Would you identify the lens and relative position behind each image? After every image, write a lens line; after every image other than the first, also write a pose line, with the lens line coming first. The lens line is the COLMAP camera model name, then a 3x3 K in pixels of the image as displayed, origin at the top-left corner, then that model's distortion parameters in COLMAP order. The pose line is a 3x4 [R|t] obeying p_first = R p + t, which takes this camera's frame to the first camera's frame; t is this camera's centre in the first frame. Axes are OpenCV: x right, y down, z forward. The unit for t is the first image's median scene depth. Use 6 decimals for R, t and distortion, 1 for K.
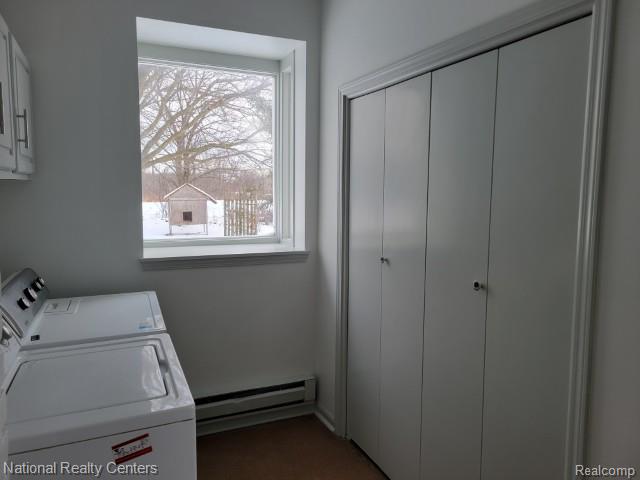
lens RADIAL K [[478.9, 0, 320.8], [0, 478.9, 232.2], [0, 0, 1]] dist [0.048797, -0.001525]
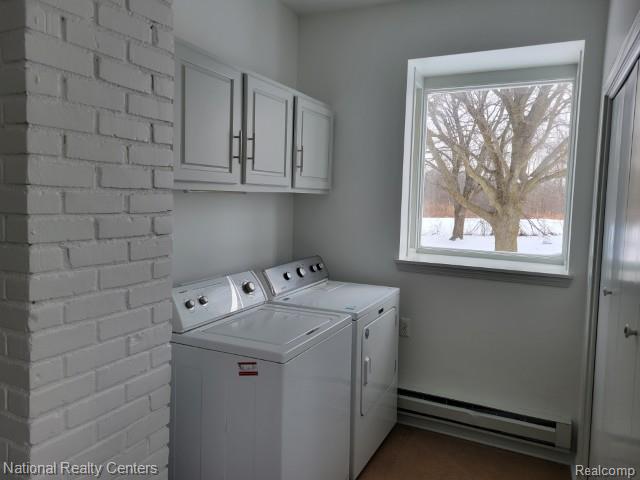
lens RADIAL K [[478.9, 0, 320.8], [0, 478.9, 232.2], [0, 0, 1]] dist [0.048797, -0.001525]
pose [[0.648746, 0.065864, -0.758149, 0.363716], [-0.094409, 0.995517, 0.005700, -0.002284], [0.755126, 0.067878, 0.652056, 0.072520]]
